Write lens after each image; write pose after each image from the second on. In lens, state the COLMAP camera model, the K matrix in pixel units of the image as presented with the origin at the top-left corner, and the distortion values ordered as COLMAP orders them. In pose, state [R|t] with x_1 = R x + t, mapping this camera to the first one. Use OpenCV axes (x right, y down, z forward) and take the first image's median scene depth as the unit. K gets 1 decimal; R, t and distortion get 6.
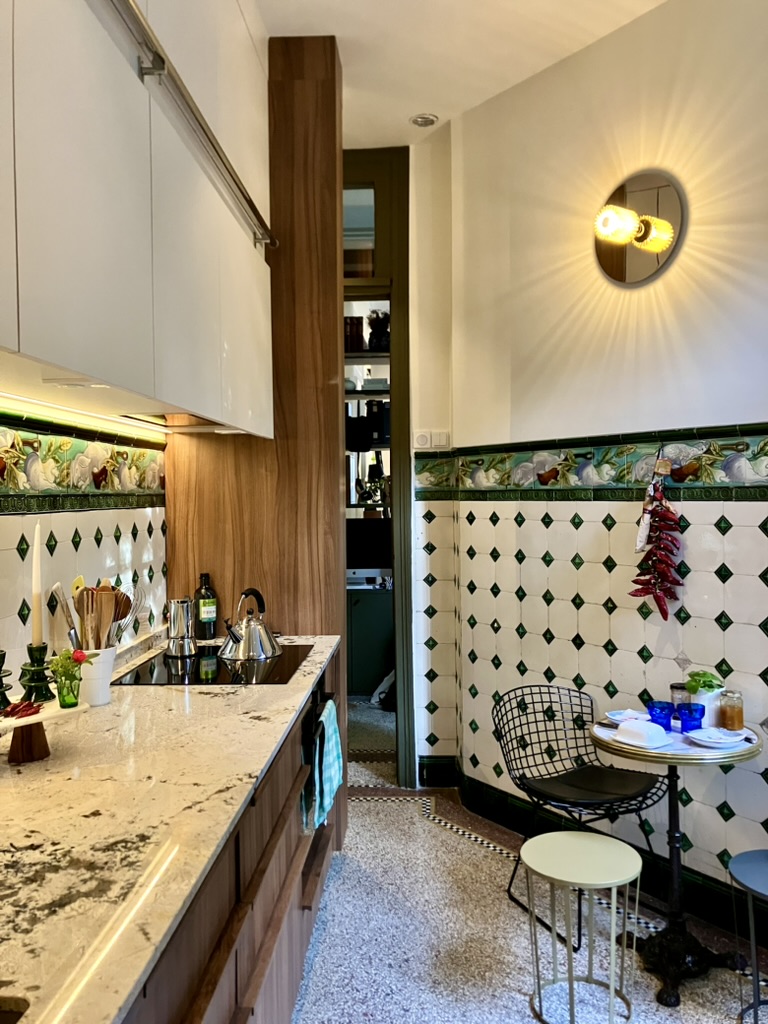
lens RADIAL K [[842.9, 0, 381.0], [0, 842.9, 505.0], [0, 0, 1]] dist [0.010077, -0.029667]
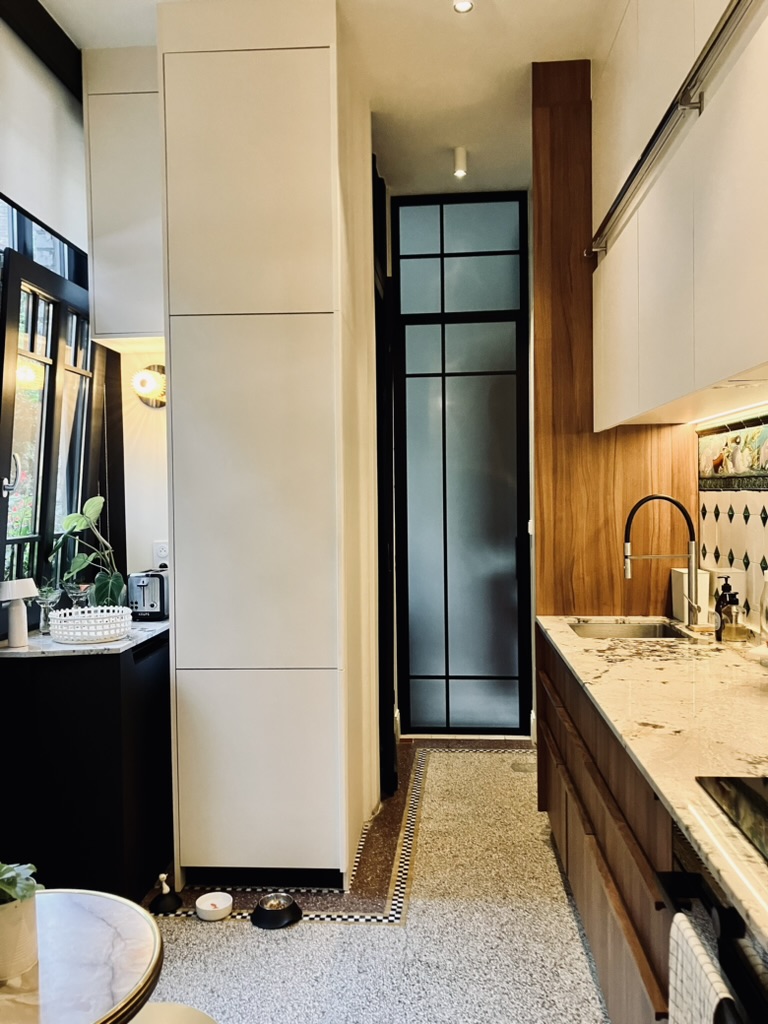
lens RADIAL K [[842.9, 0, 381.2], [0, 842.9, 505.6], [0, 0, 1]] dist [0.010077, -0.029667]
pose [[-0.999220, 0.038853, 0.007055, 0.139074], [0.039070, 0.998661, 0.033906, -0.029044], [-0.005729, 0.034155, -0.999400, 2.003590]]
